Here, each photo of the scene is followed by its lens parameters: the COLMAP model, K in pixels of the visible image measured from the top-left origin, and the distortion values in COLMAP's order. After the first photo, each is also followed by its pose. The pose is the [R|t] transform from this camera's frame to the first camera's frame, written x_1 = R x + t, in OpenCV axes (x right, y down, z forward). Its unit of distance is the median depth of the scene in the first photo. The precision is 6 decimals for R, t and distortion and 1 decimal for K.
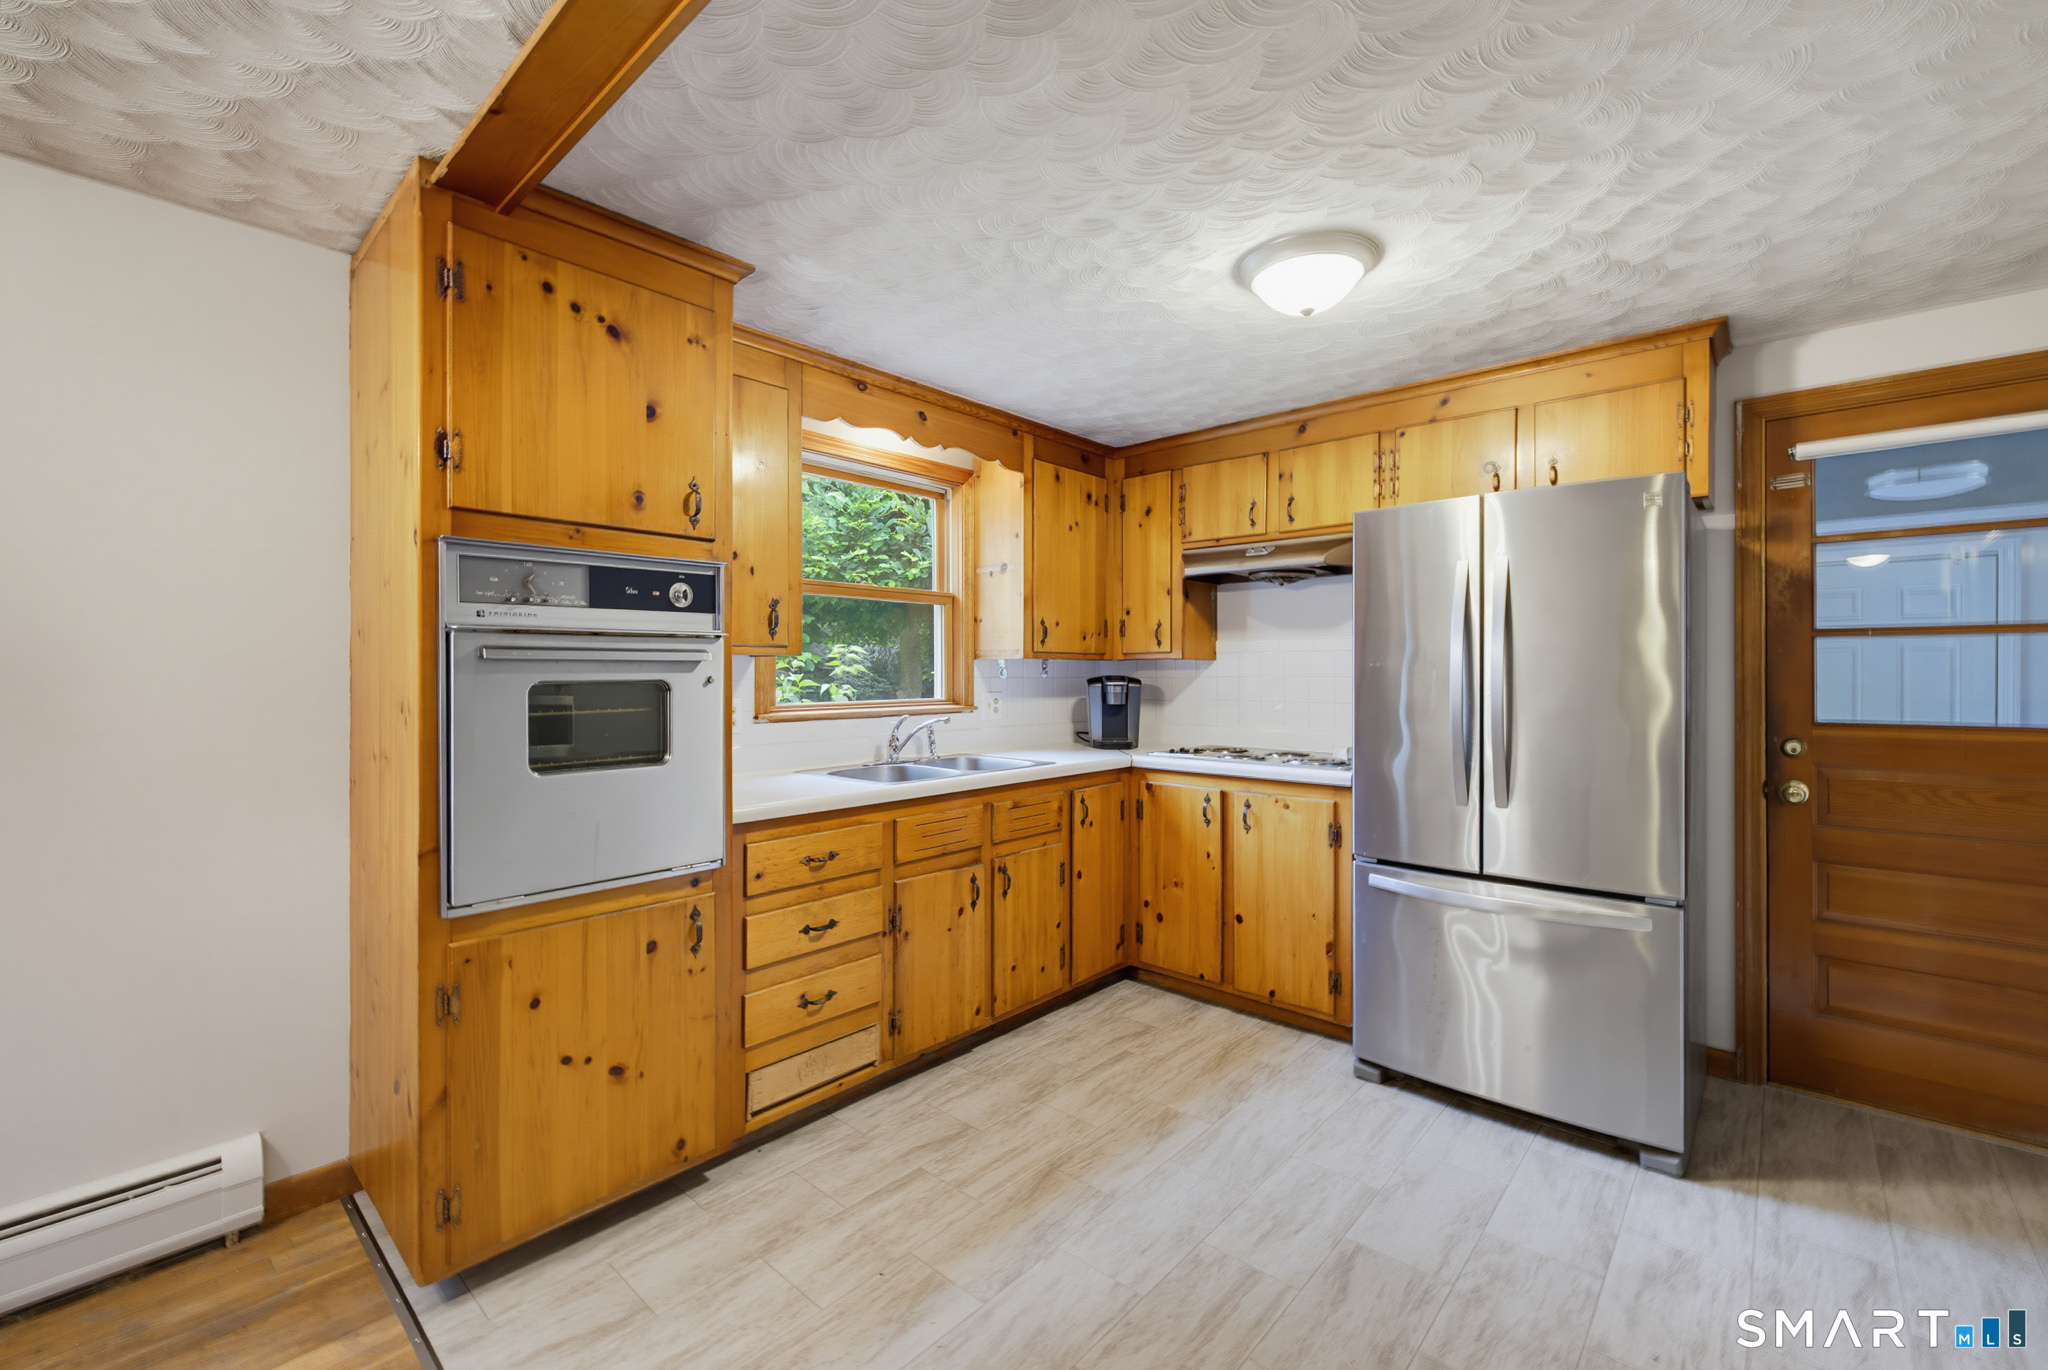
lens RADIAL K [[846.0, 0, 1022.4], [0, 846.0, 675.6], [0, 0, 1]] dist [-0.001298, 0.000238]
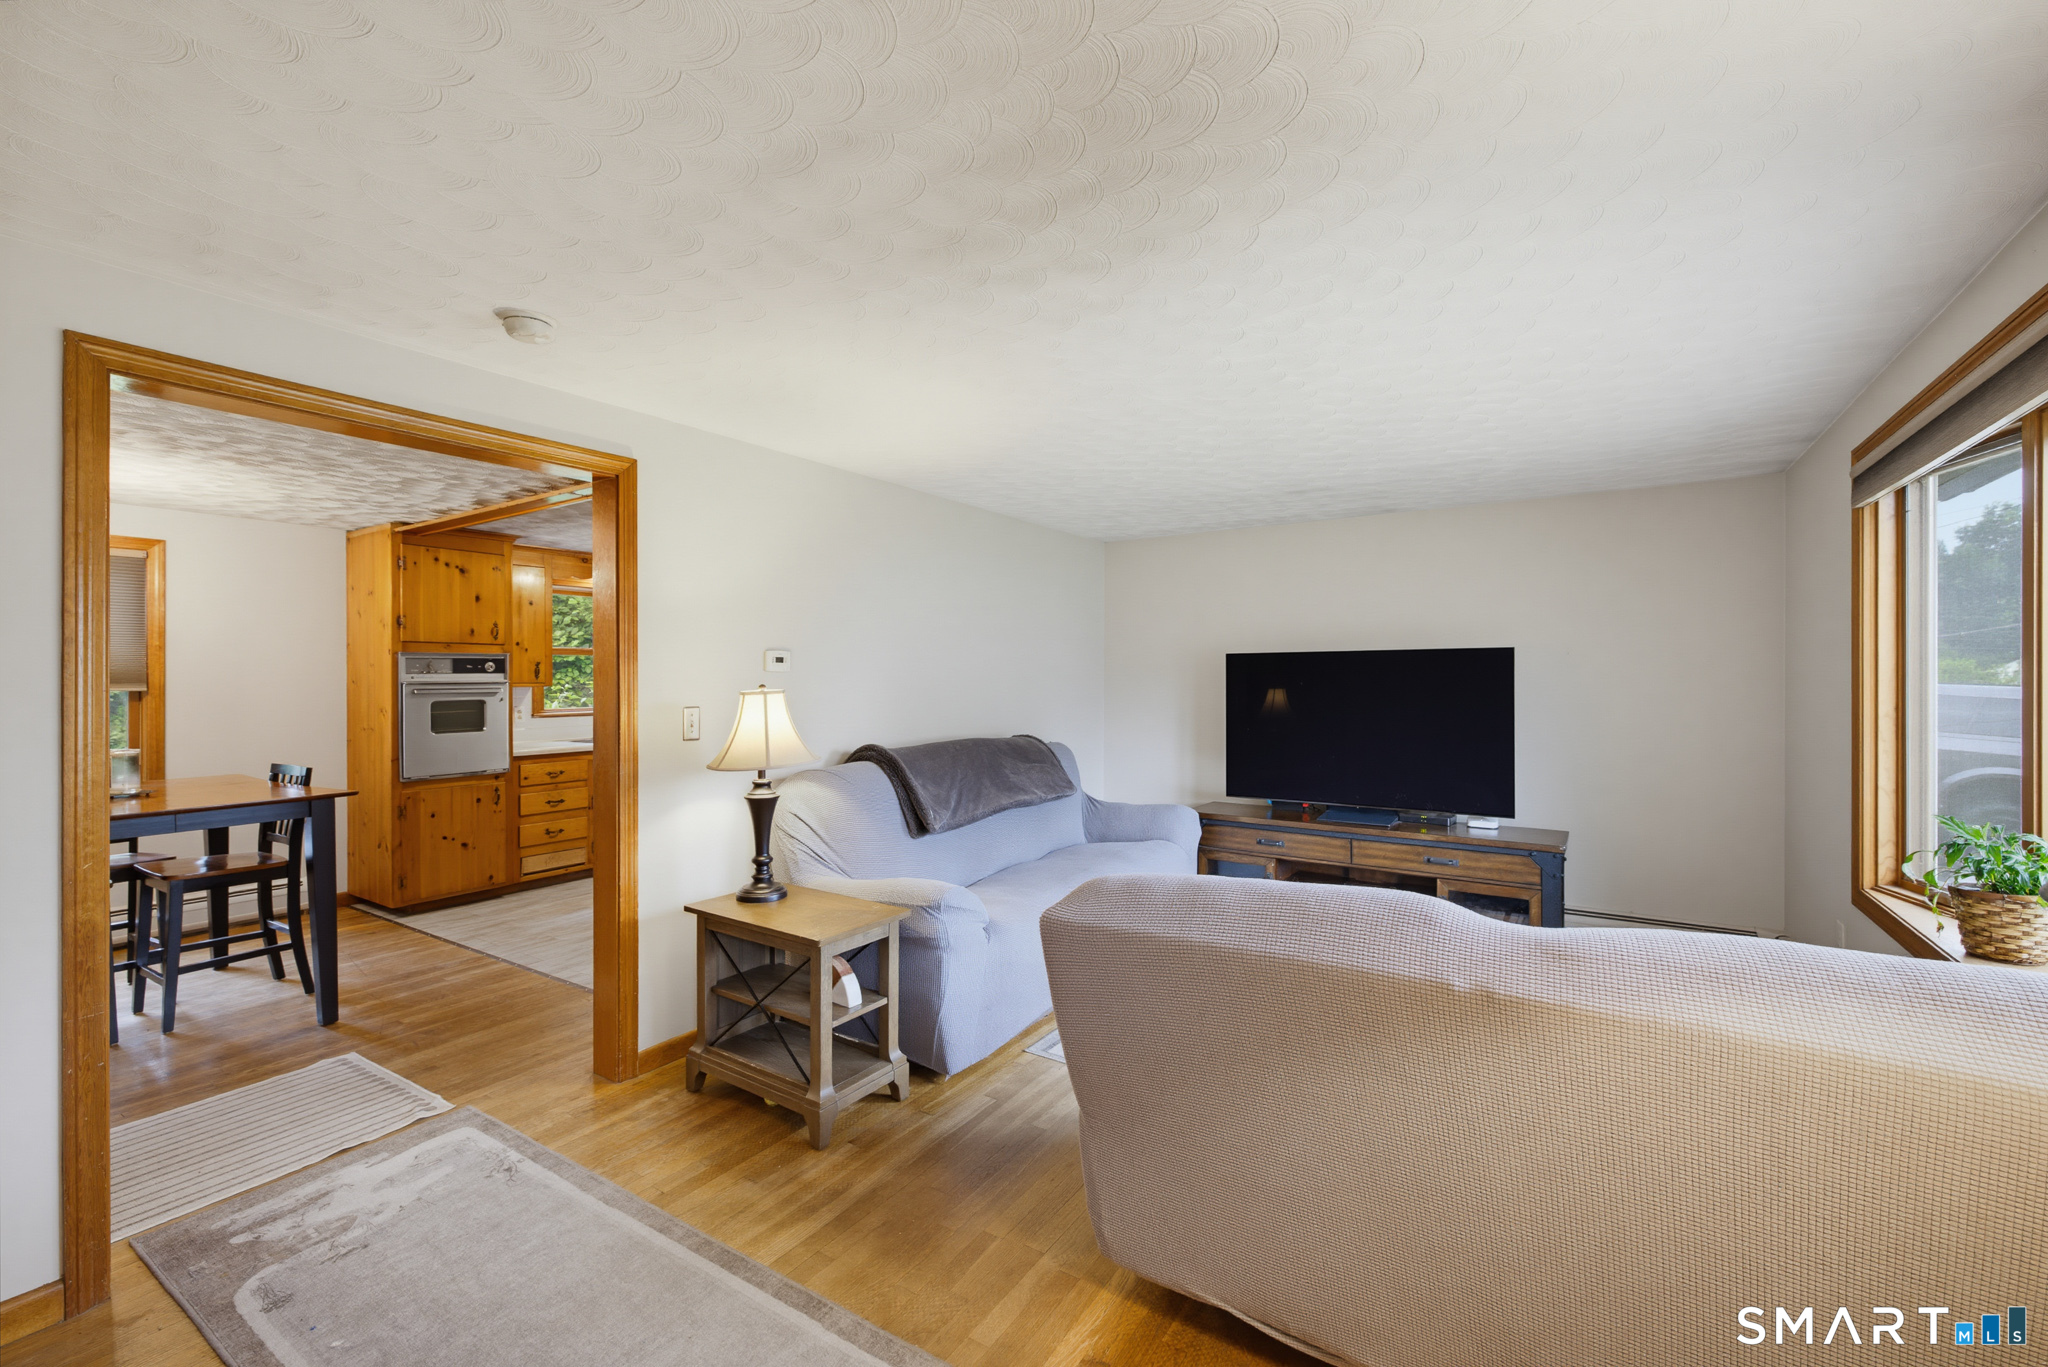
lens RADIAL K [[846.0, 0, 1025.3], [0, 846.0, 683.5], [0, 0, 1]] dist [-0.001298, 0.000238]
pose [[0.987094, -0.002716, 0.160122, 0.795776], [0.001784, 0.999981, 0.005969, -0.055075], [-0.160135, -0.005606, 0.987079, -1.810875]]
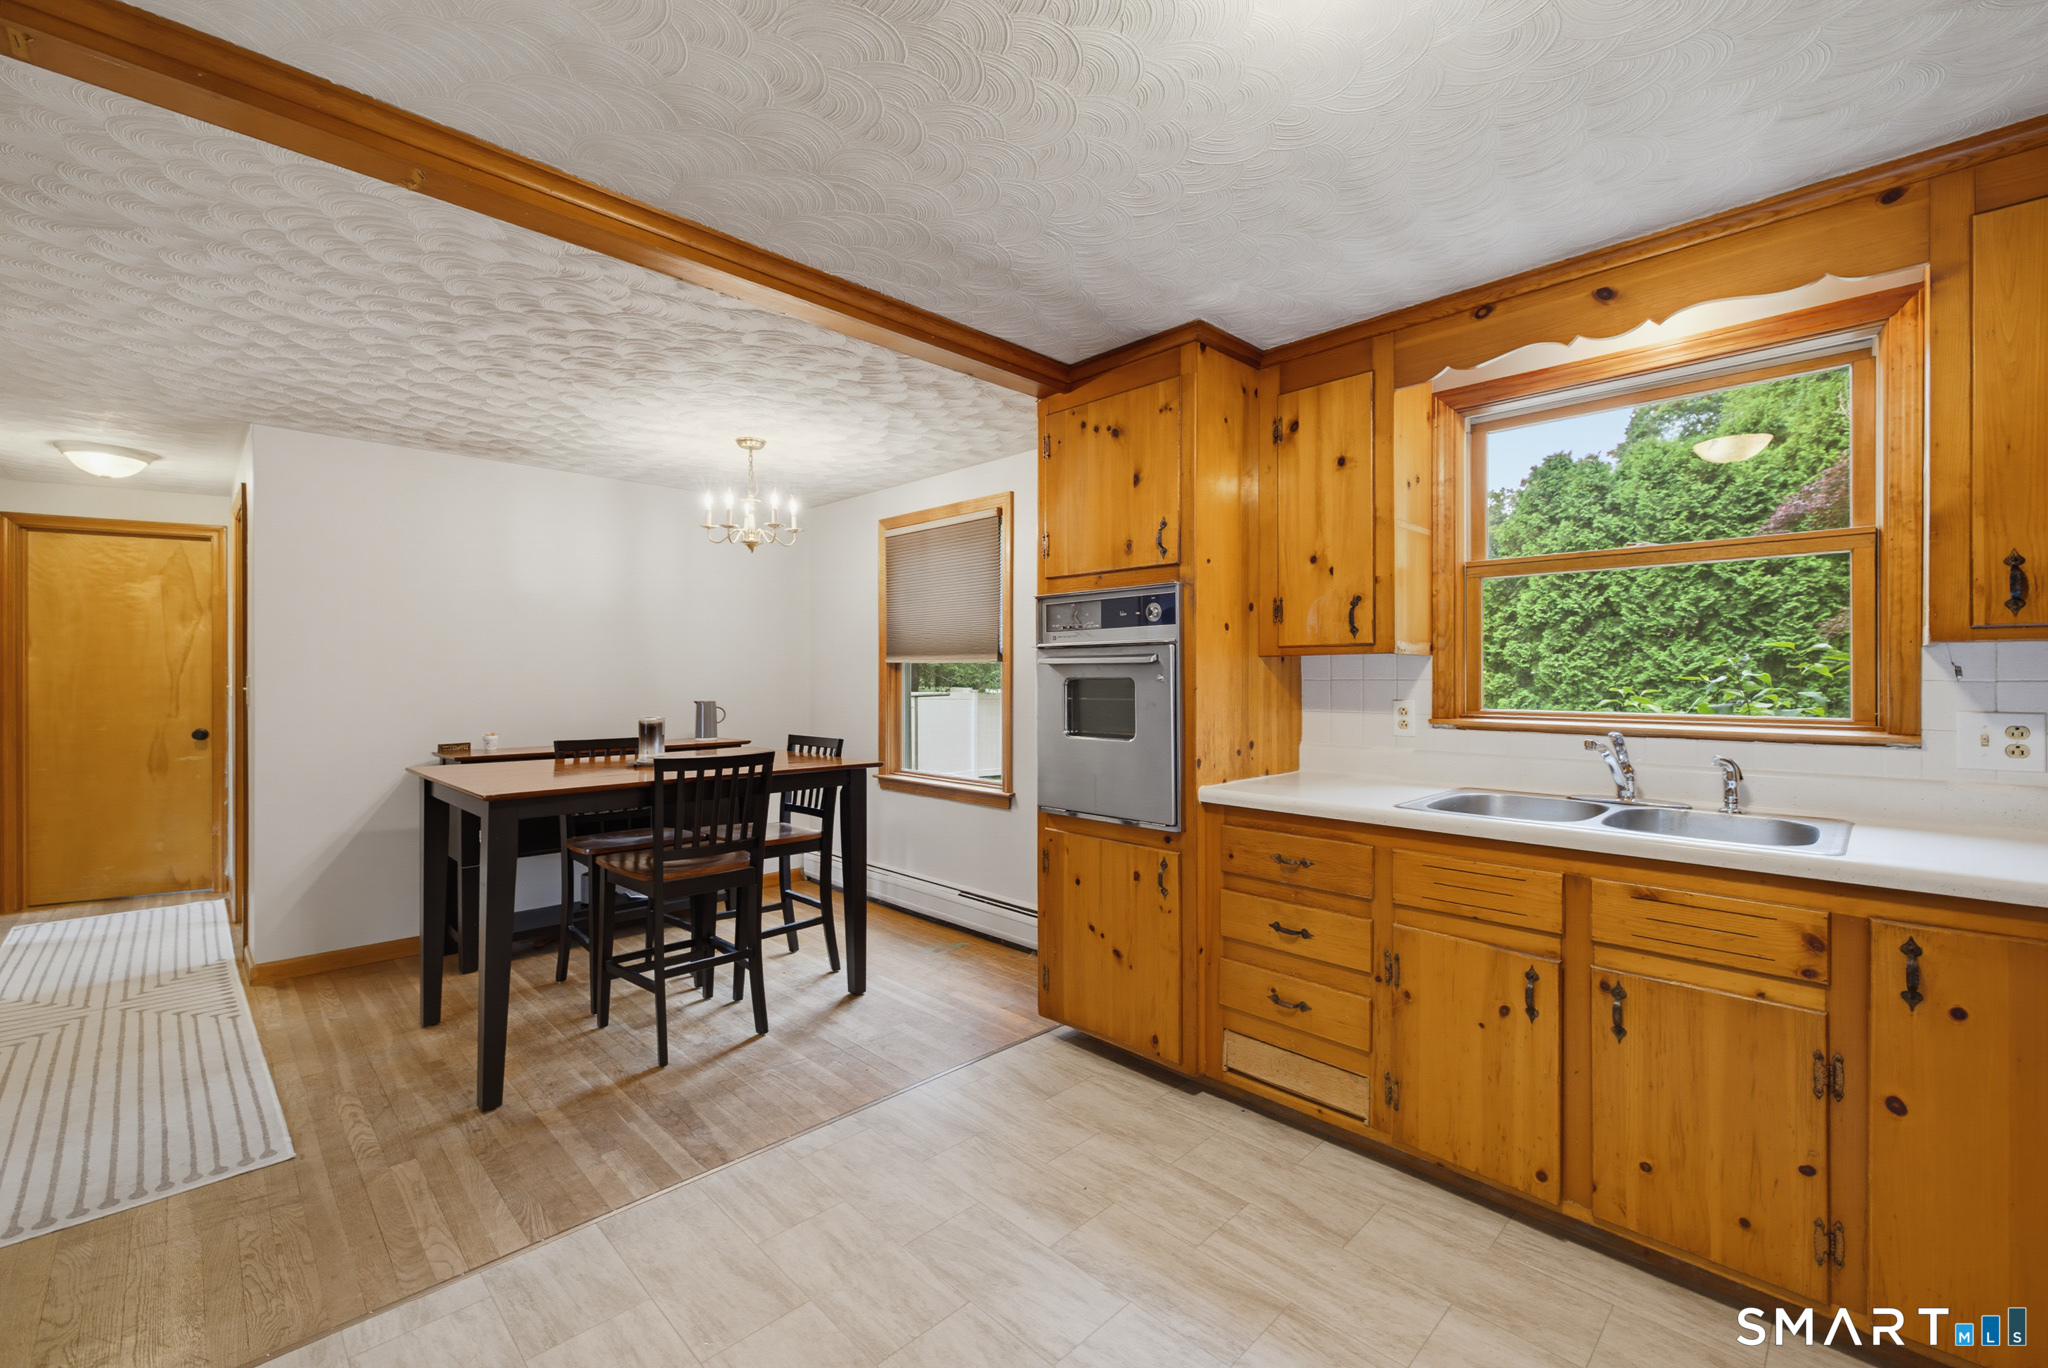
lens RADIAL K [[846.0, 0, 1050.3], [0, 846.0, 674.5], [0, 0, 1]] dist [-0.001298, 0.000238]
pose [[-0.056356, 0.004761, -0.998399, 0.873641], [0.006033, 0.999972, 0.004428, -0.005860], [0.998393, -0.005774, -0.056383, 0.906399]]
